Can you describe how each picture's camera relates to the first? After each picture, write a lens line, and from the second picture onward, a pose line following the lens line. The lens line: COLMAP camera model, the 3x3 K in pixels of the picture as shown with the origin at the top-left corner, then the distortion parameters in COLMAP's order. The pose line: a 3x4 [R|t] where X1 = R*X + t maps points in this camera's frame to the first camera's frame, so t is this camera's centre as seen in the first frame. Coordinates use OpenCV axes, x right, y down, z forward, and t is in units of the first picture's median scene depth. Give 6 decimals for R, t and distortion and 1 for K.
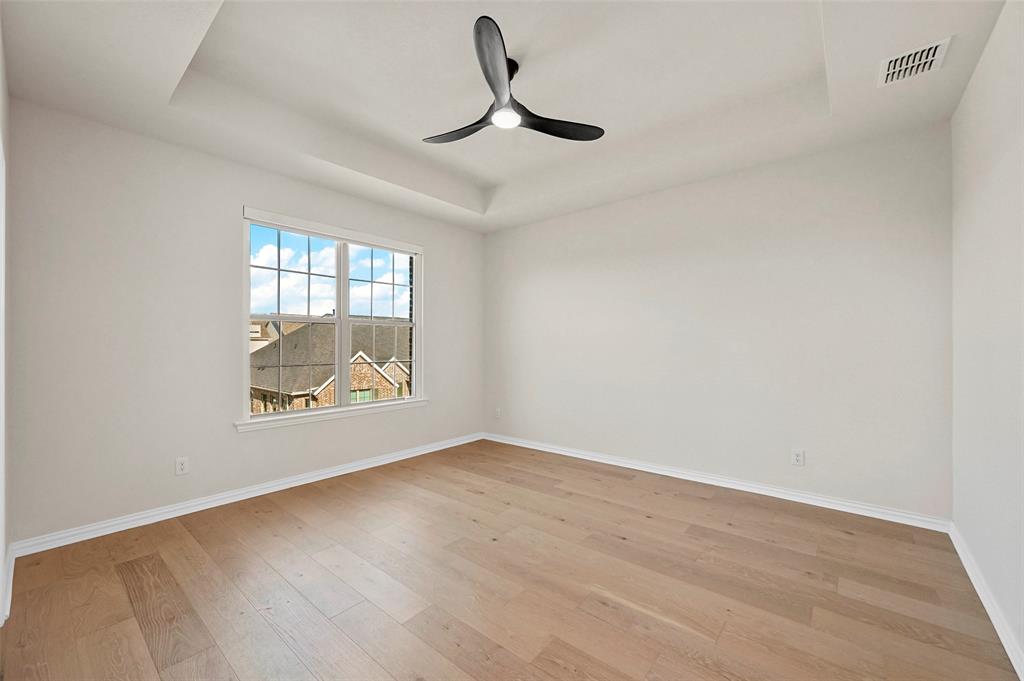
lens RADIAL K [[412.4, 0, 512.0], [0, 412.4, 340.5], [0, 0, 1]] dist [0.014707, 0.000052]
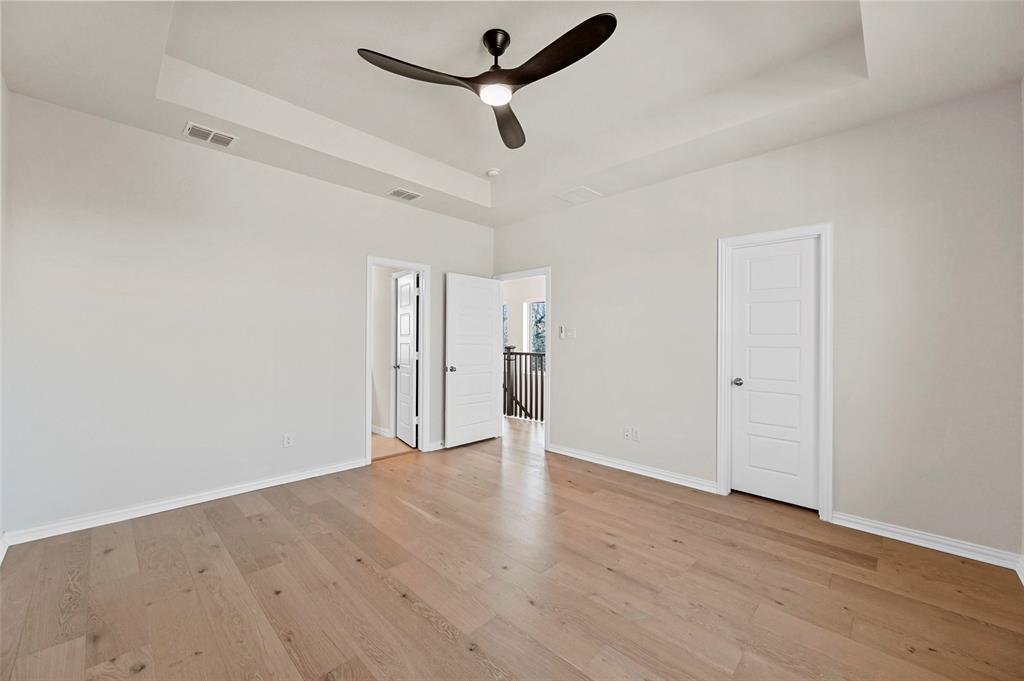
lens RADIAL K [[401.2, 0, 515.6], [0, 401.2, 340.2], [0, 0, 1]] dist [-0.002194, -0.000048]
pose [[-0.997658, -0.004764, 0.068234, -0.117117], [-0.004603, 0.999986, 0.002522, 0.005292], [-0.068245, 0.002202, -0.997666, 1.807427]]
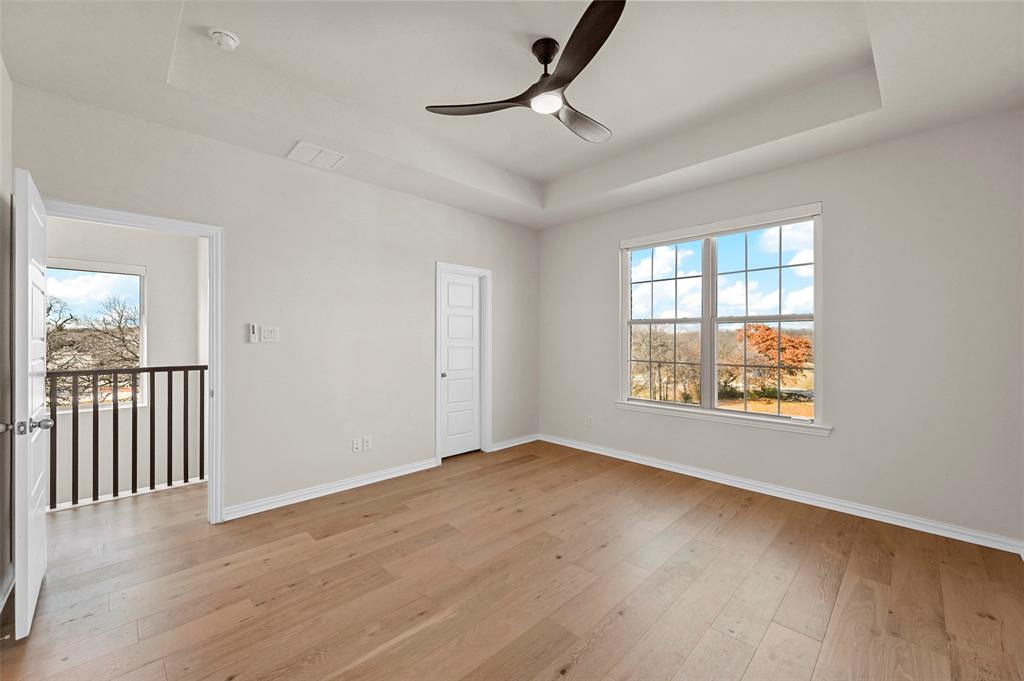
lens RADIAL K [[401.2, 0, 515.6], [0, 401.2, 340.2], [0, 0, 1]] dist [-0.002194, -0.000048]
pose [[-0.085841, -0.000589, -0.996309, 0.845873], [0.001944, 0.999998, -0.000759, -0.001665], [0.996307, -0.002002, -0.085840, 0.969606]]
